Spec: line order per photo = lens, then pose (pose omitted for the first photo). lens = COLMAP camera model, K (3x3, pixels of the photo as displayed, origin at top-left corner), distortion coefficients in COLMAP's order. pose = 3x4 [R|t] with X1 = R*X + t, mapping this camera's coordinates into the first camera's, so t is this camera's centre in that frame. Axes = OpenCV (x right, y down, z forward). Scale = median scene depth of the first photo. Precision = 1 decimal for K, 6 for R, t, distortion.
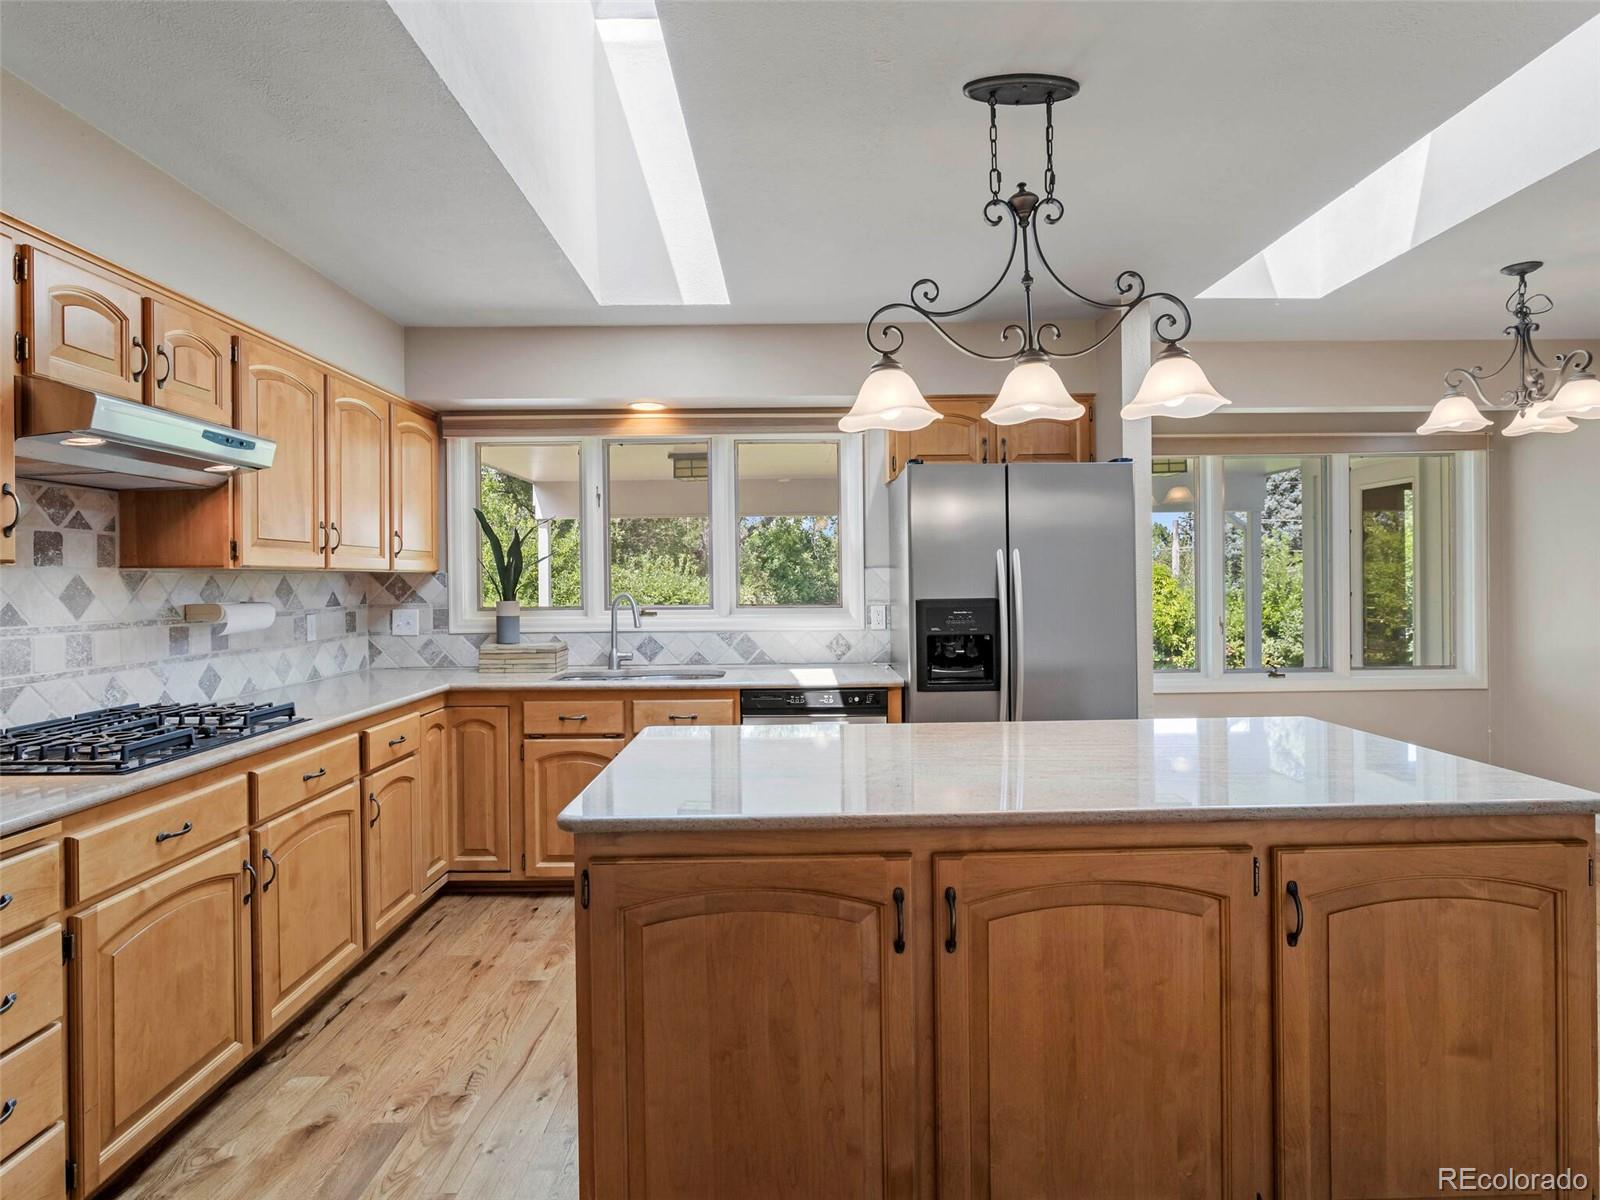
lens RADIAL K [[899.3, 0, 798.5], [0, 899.3, 583.3], [0, 0, 1]] dist [-0.013478, 0.008367]
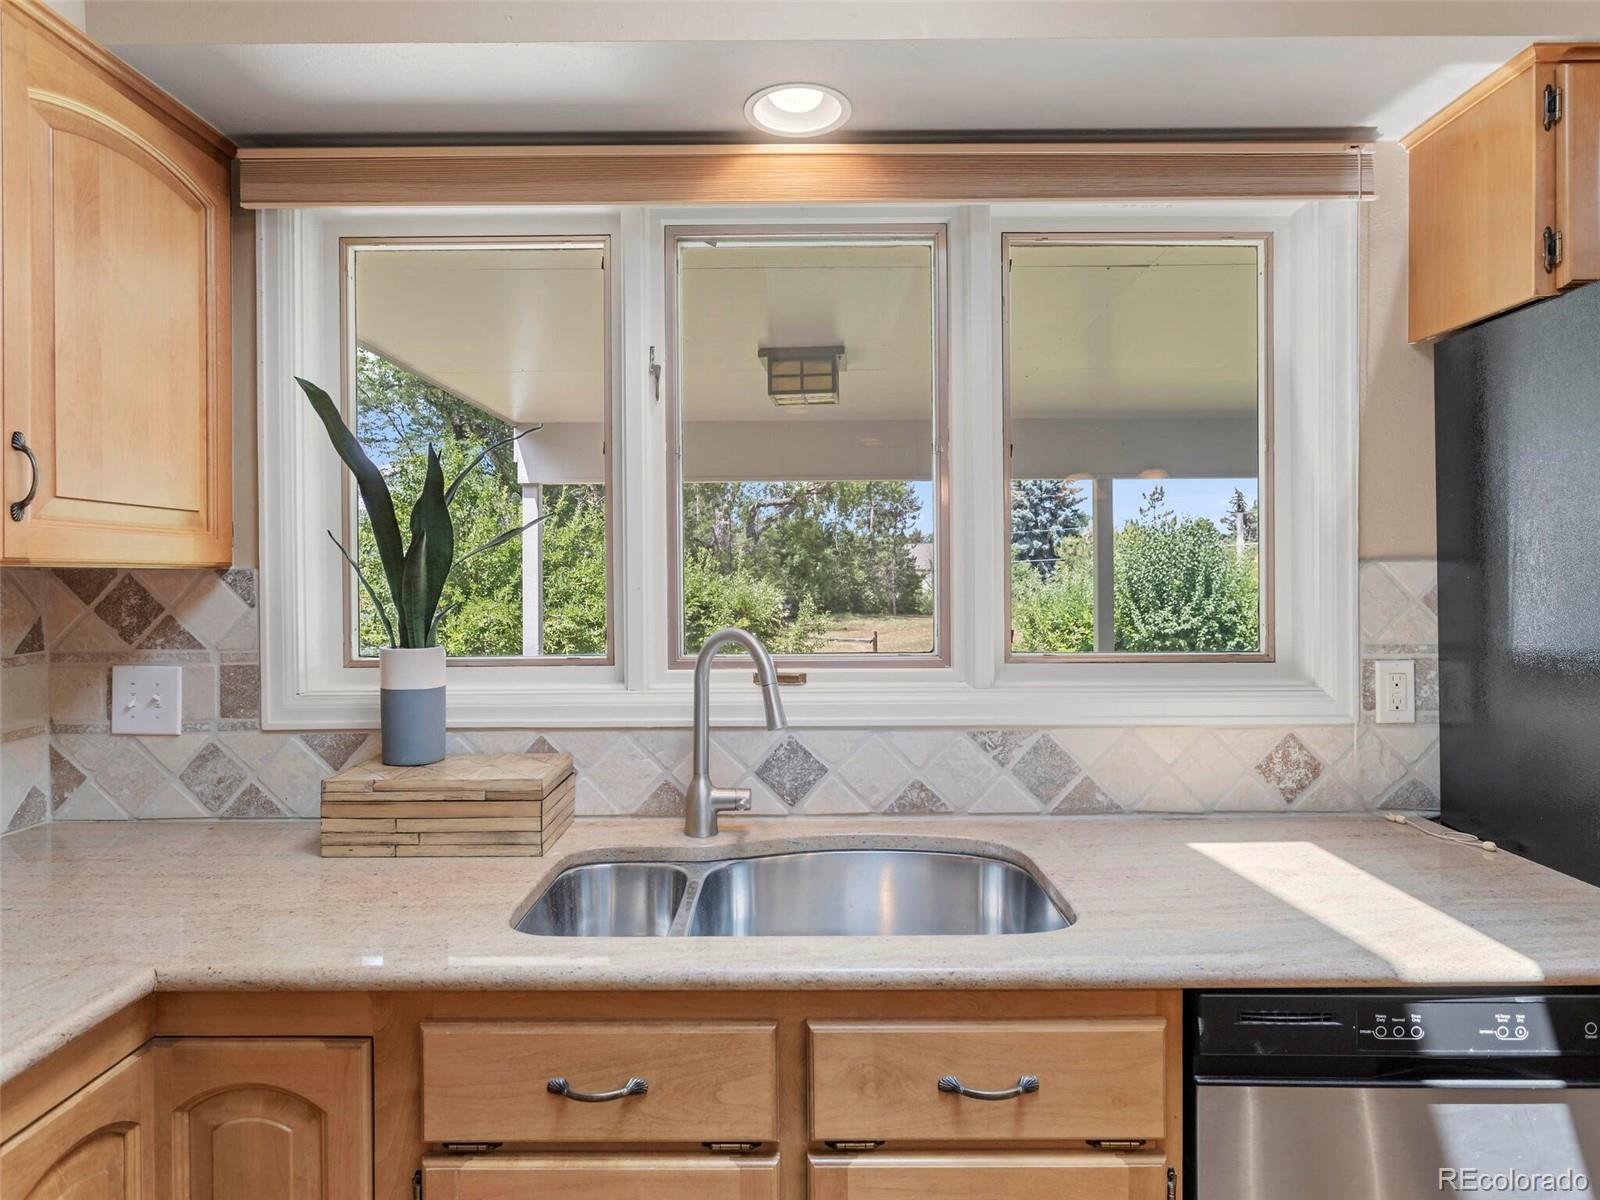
lens RADIAL K [[970.2, 0, 796.7], [0, 970.2, 583.8], [0, 0, 1]] dist [-0.004246, 0.003772]
pose [[0.999833, 0.003958, -0.017827, -0.192107], [-0.003913, 0.999989, 0.002577, -0.009313], [0.017837, -0.002507, 0.999838, 0.729272]]
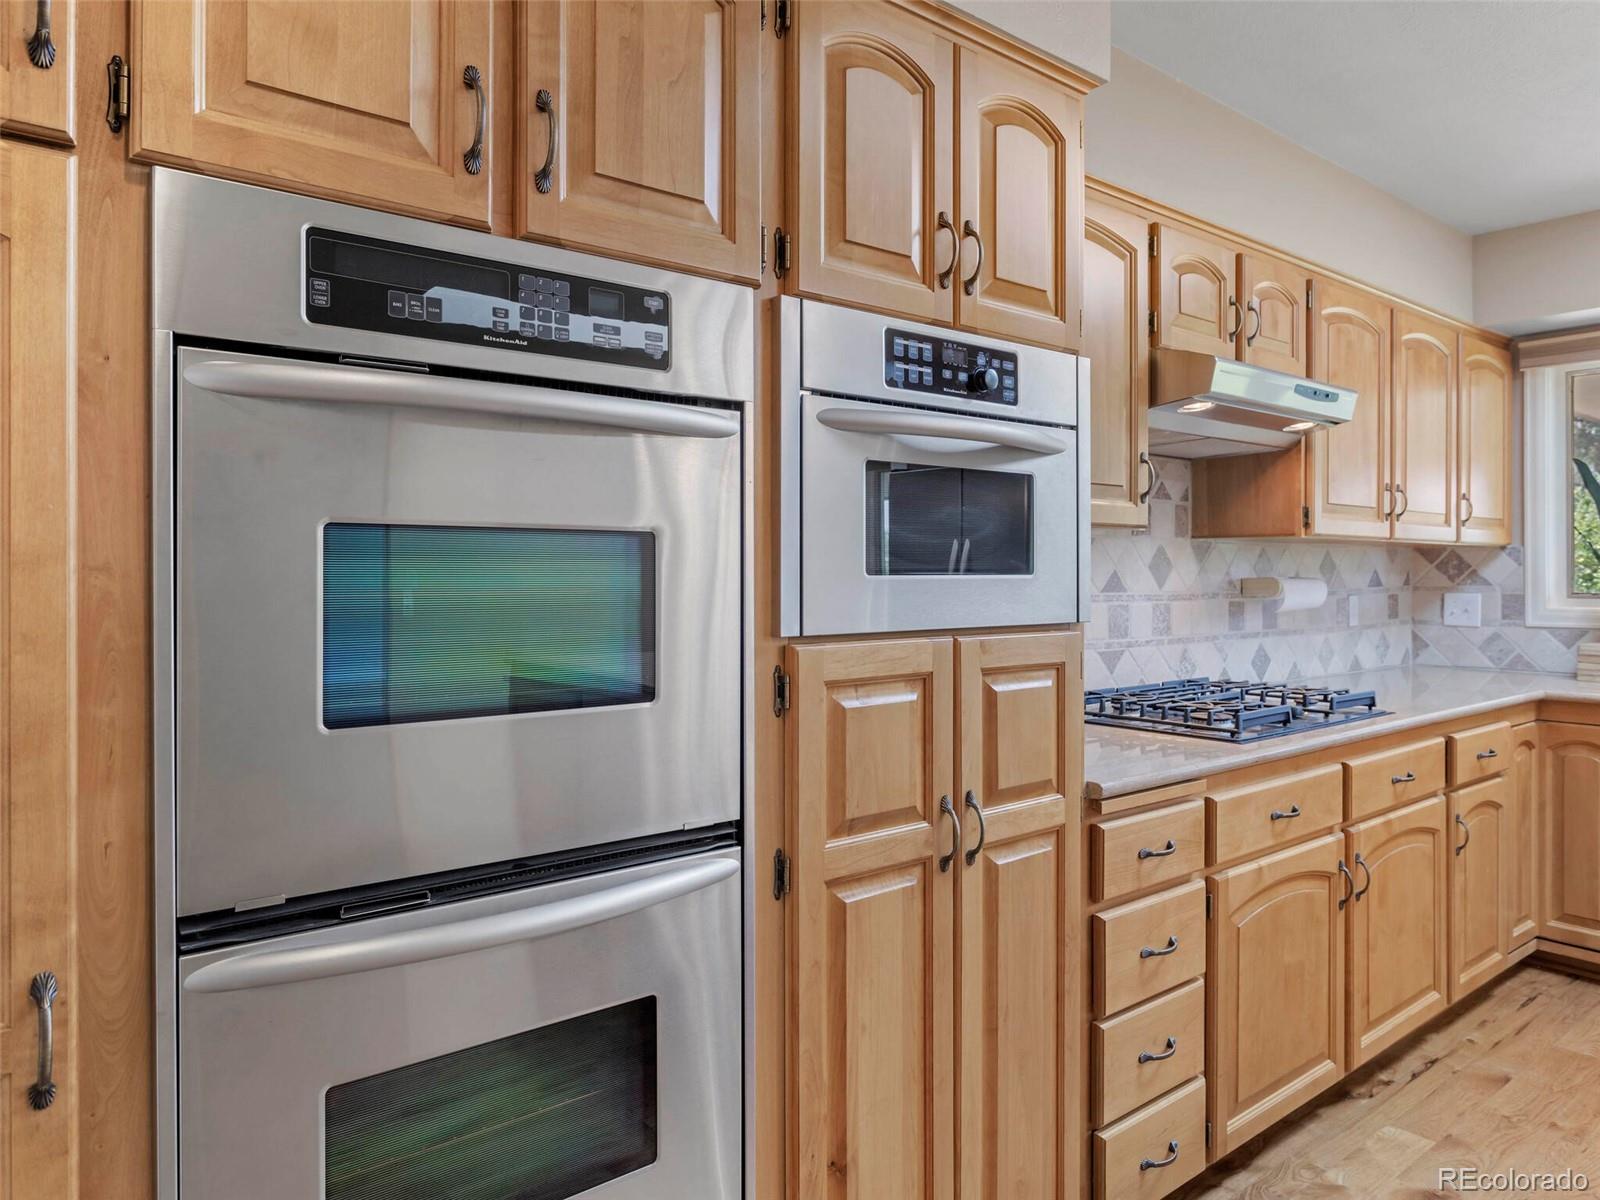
lens RADIAL K [[1074.8, 0, 814.9], [0, 1074.8, 575.3], [0, 0, 1]] dist [-0.005675, 0.005857]
pose [[0.635317, 0.010825, -0.772175, -0.084245], [-0.009809, 0.999934, 0.005948, 0.015860], [0.772189, 0.003795, 0.635381, -0.055598]]
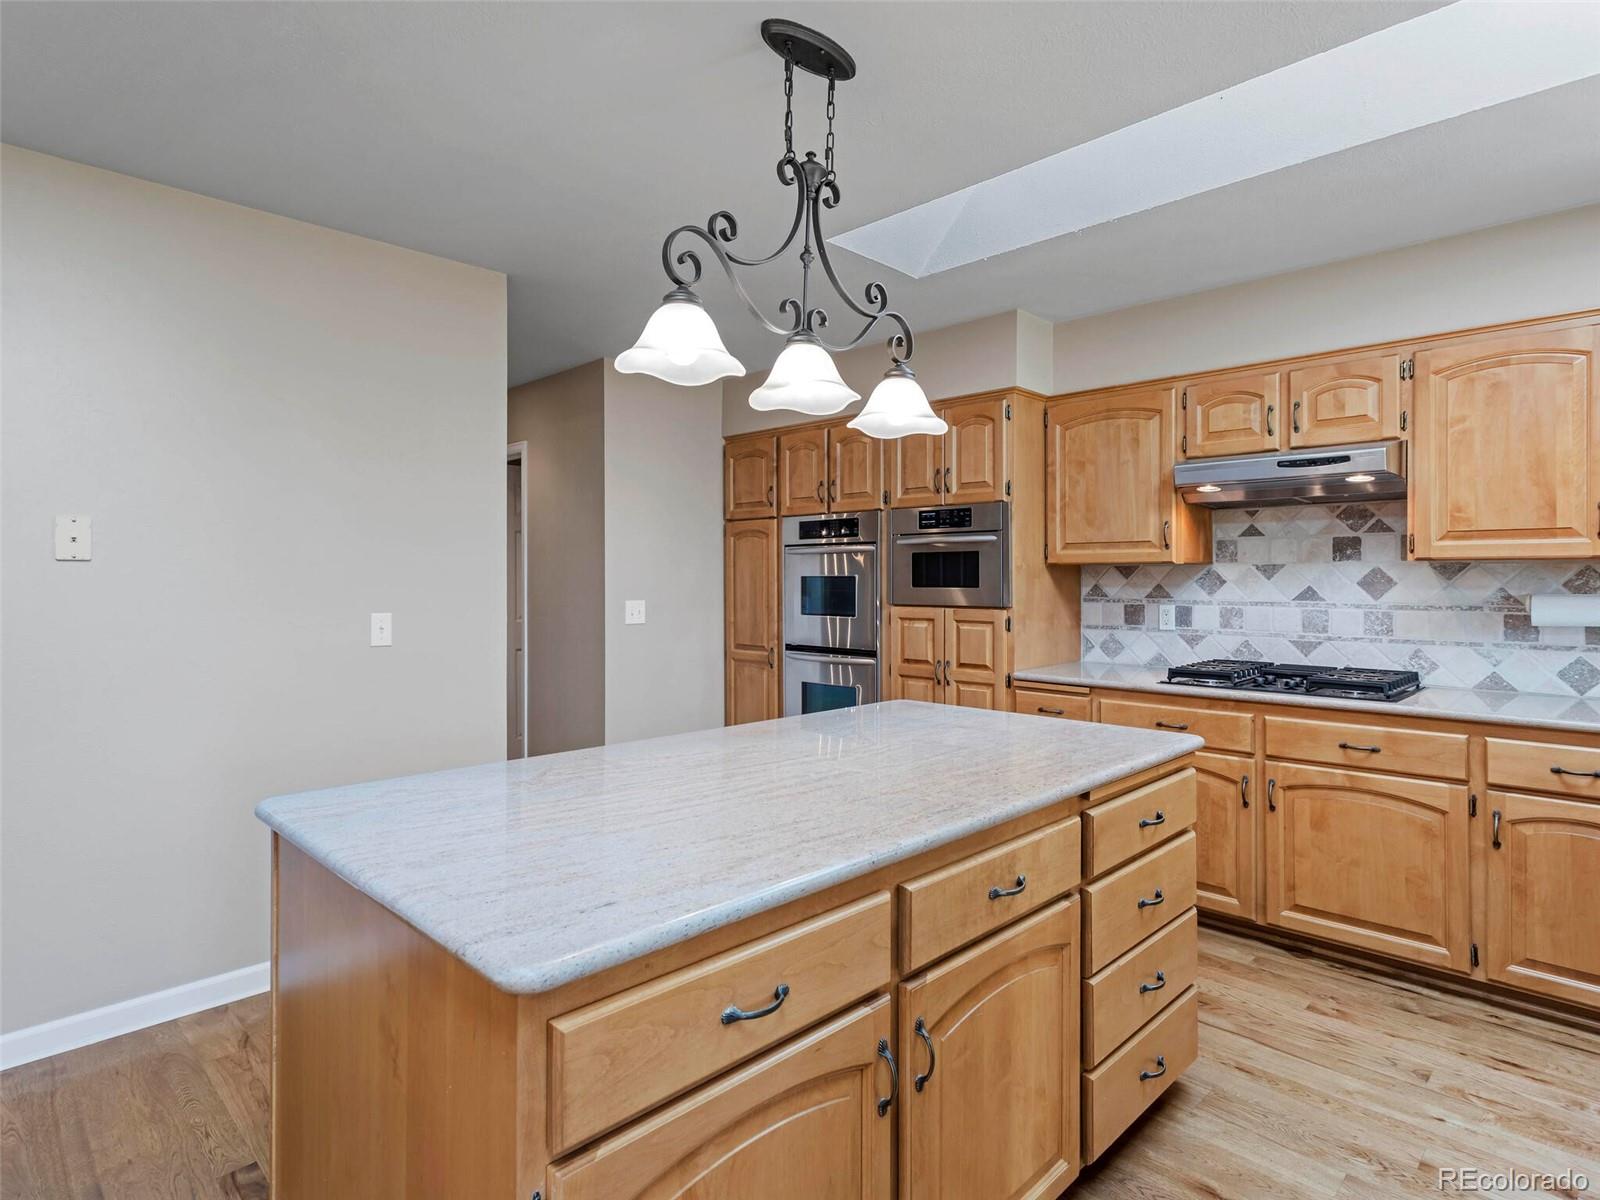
lens RADIAL K [[884.7, 0, 770.7], [0, 884.7, 586.2], [0, 0, 1]] dist [0.005787, 0.006449]
pose [[-0.723261, 0.017159, -0.690362, 0.560569], [0.004217, 0.999782, 0.020431, -0.008396], [0.690562, 0.011866, -0.723176, 0.976439]]
